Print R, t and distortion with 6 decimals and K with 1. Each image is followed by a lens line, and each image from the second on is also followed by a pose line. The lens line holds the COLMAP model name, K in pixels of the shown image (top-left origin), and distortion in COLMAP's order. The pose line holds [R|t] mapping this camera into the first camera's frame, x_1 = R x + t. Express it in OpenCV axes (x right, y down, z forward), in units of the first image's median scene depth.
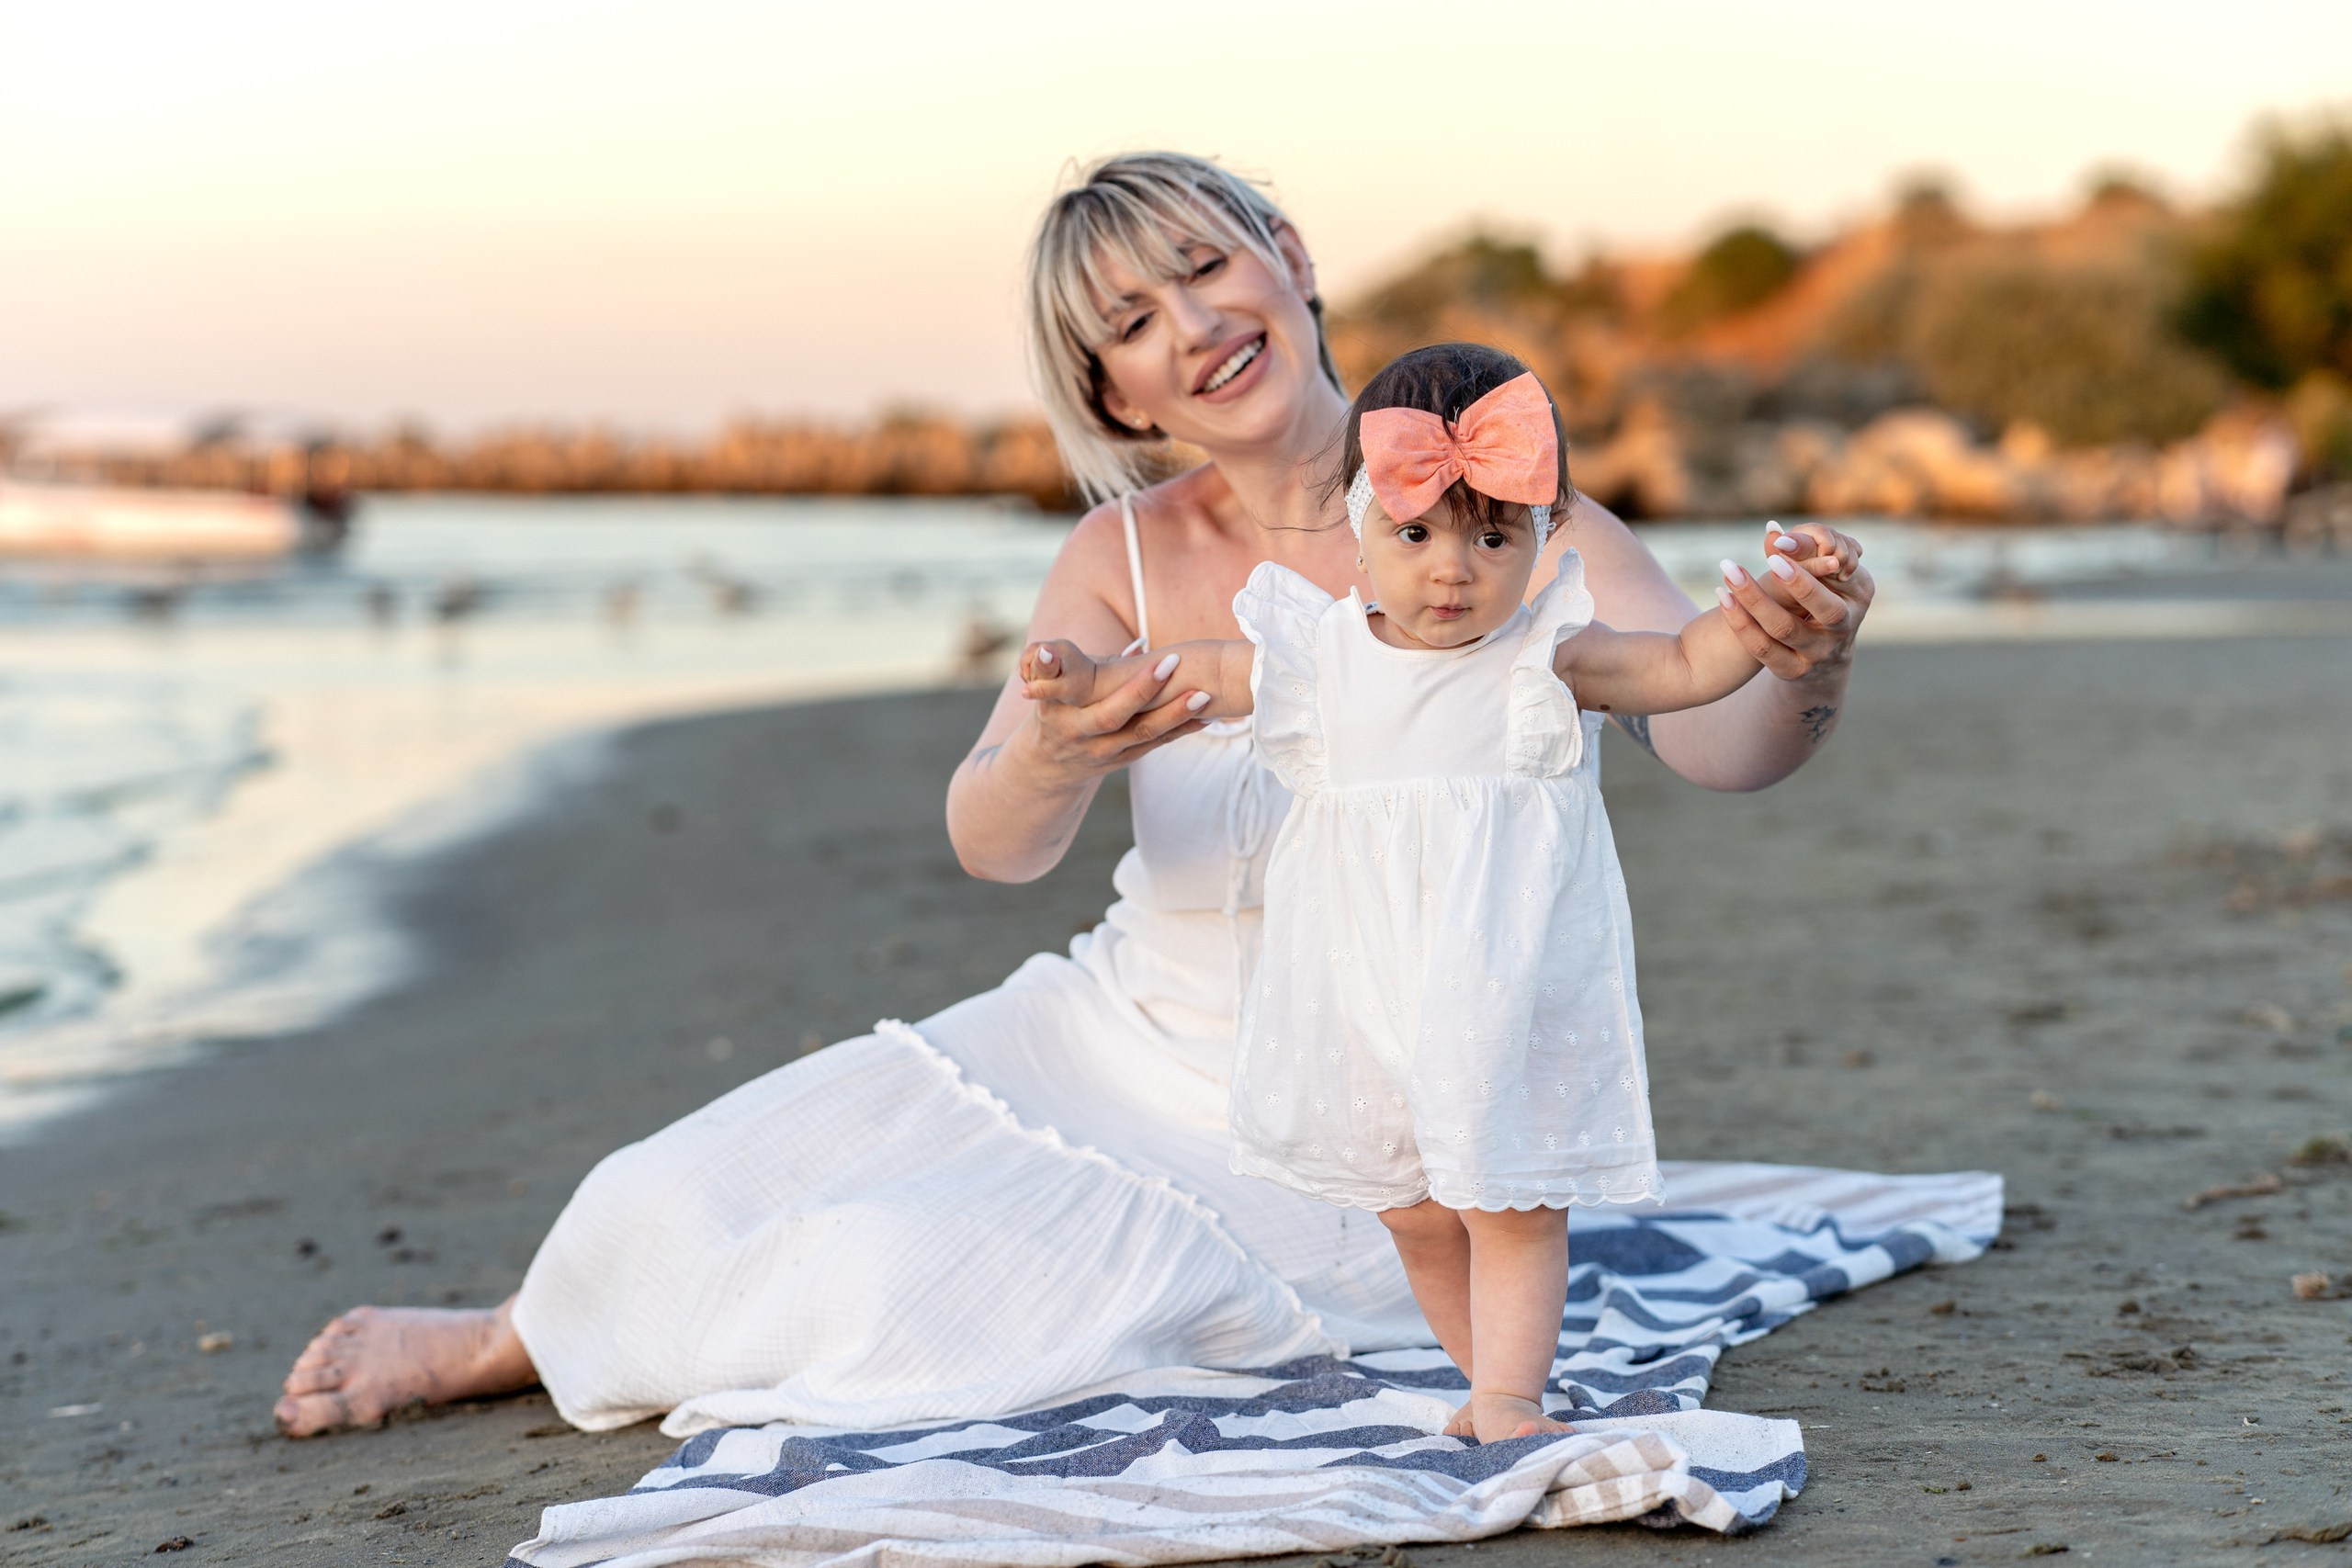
lens RADIAL K [[5554.4, 0, 1171.3], [0, 5554.4, 784.2], [0, 0, 1]] dist [0.408002, 0.000000]
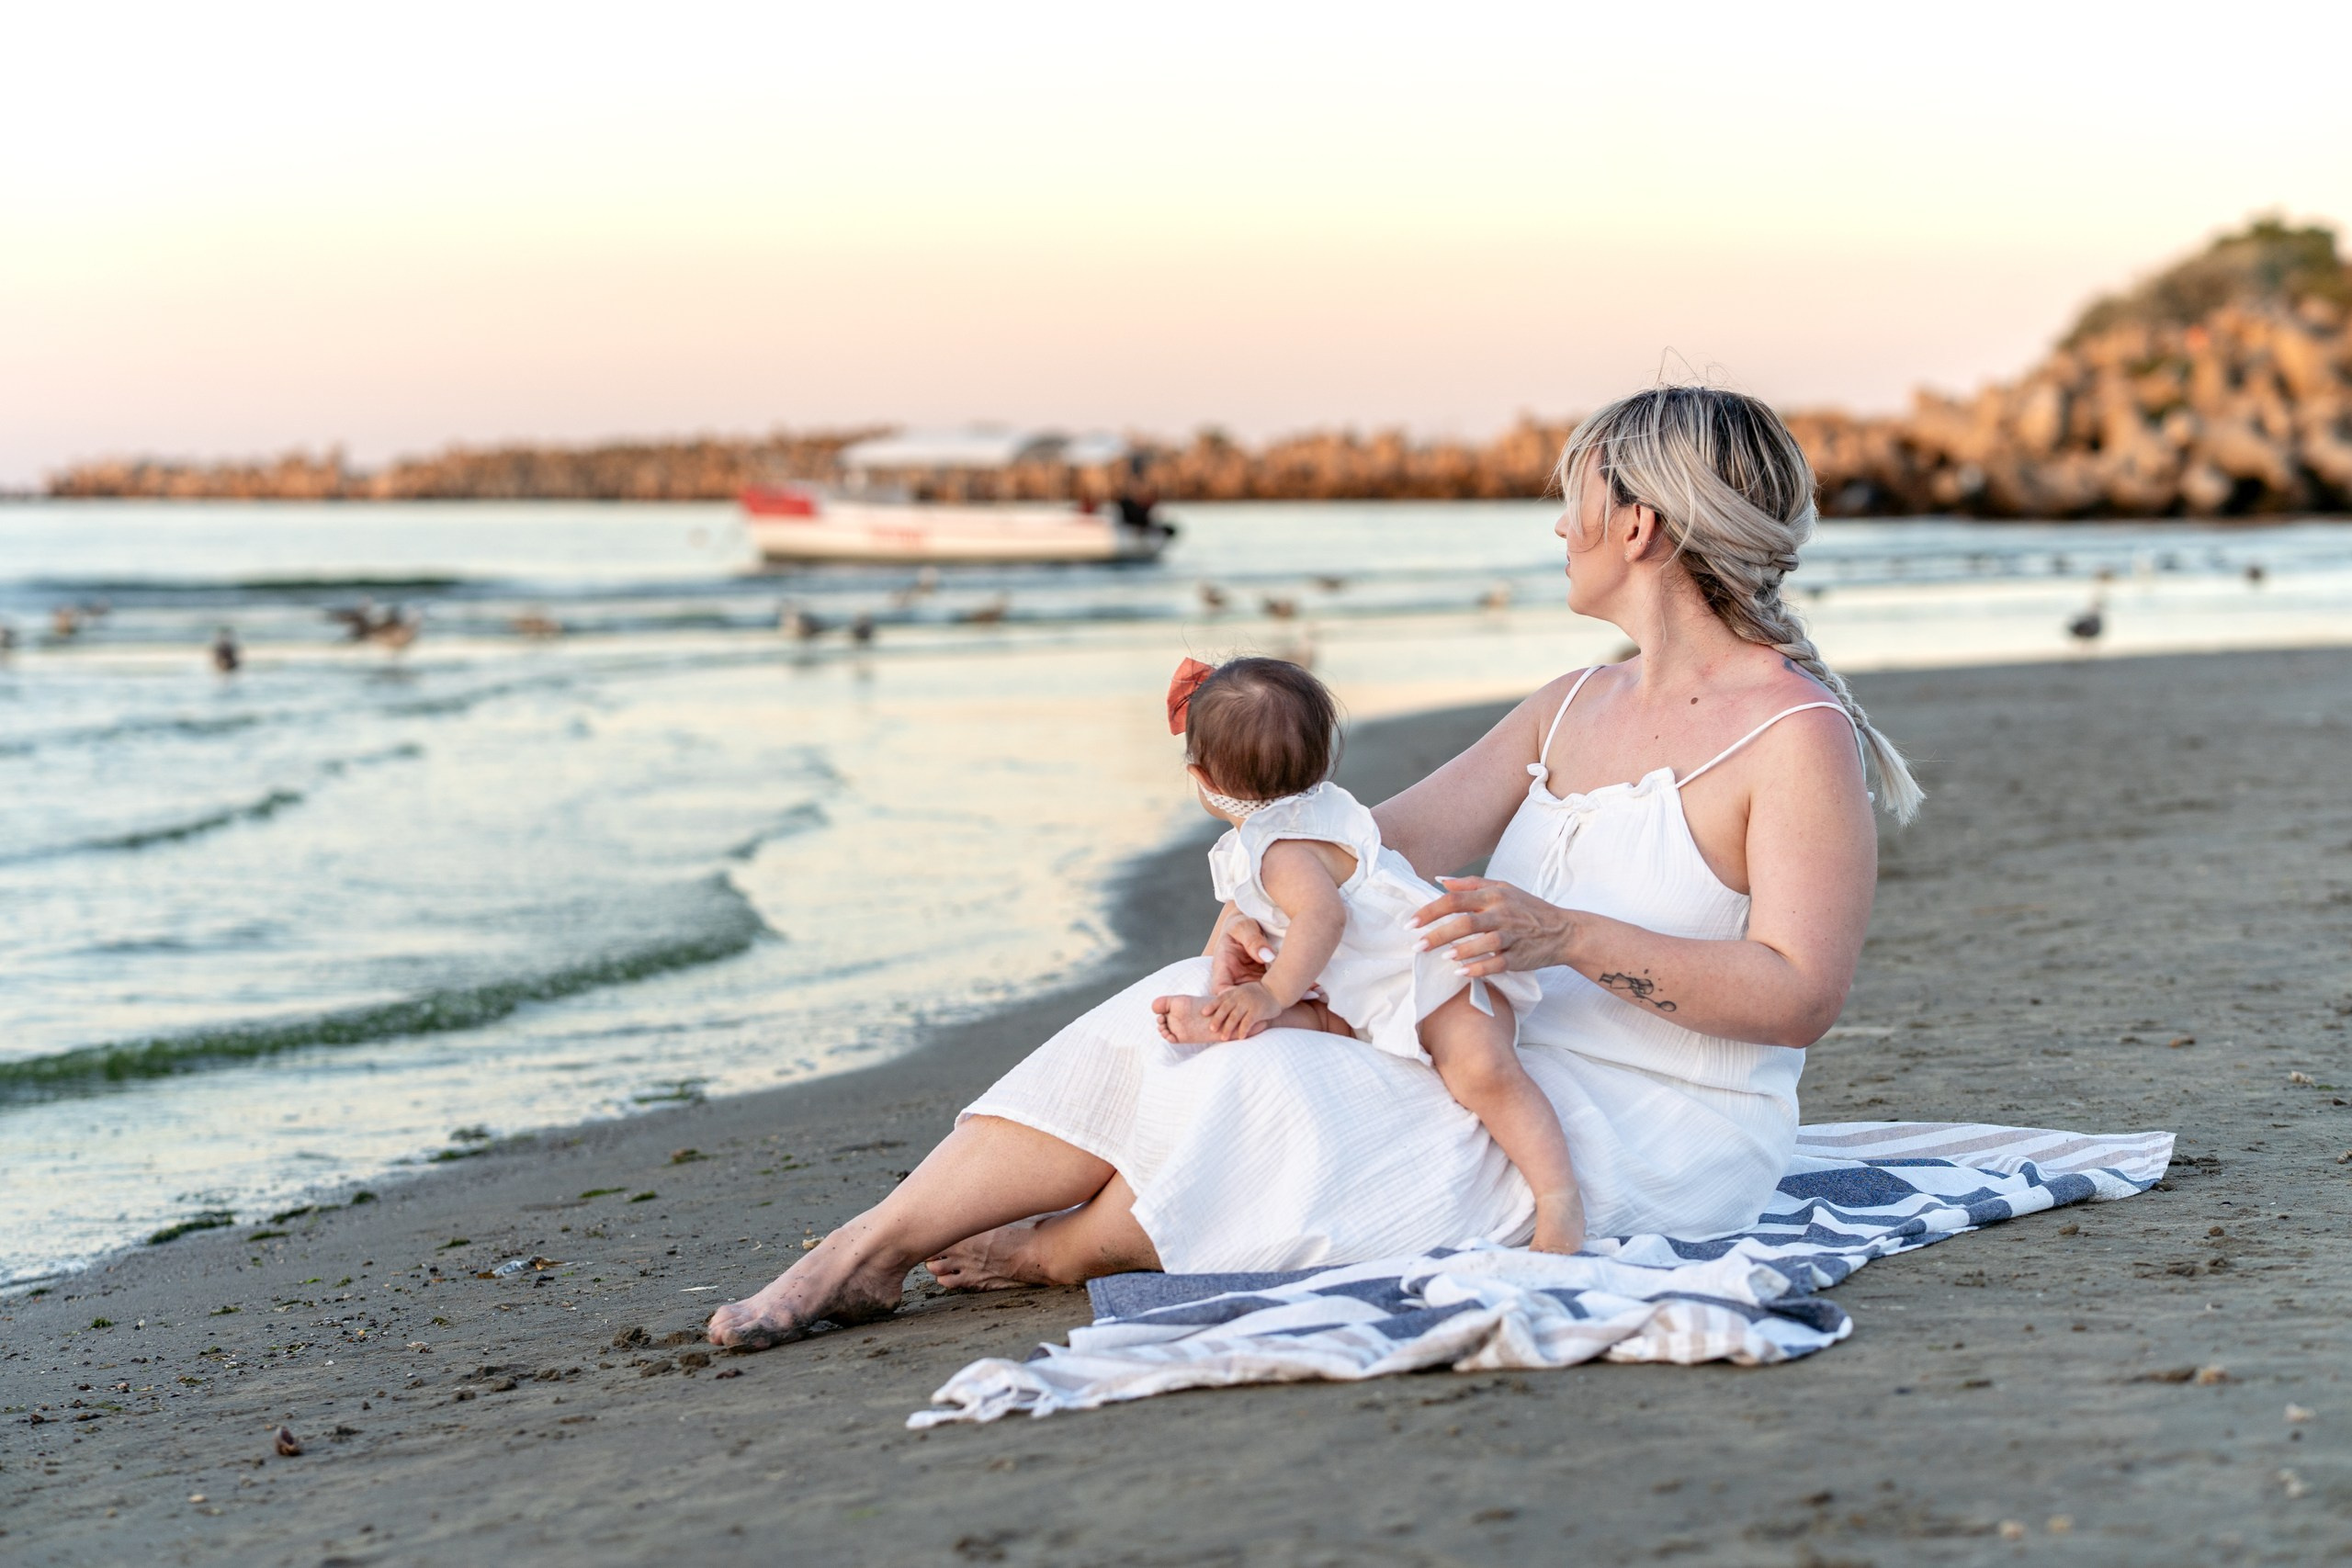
lens RADIAL K [[5554.4, 0, 1155.8], [0, 5554.4, 694.7], [0, 0, 1]] dist [0.408002, 0.000000]
pose [[0.987981, -0.003447, -0.154537, 0.115362], [0.001540, 0.999921, -0.012455, -0.013275], [0.154568, 0.012068, 0.987909, -0.287145]]
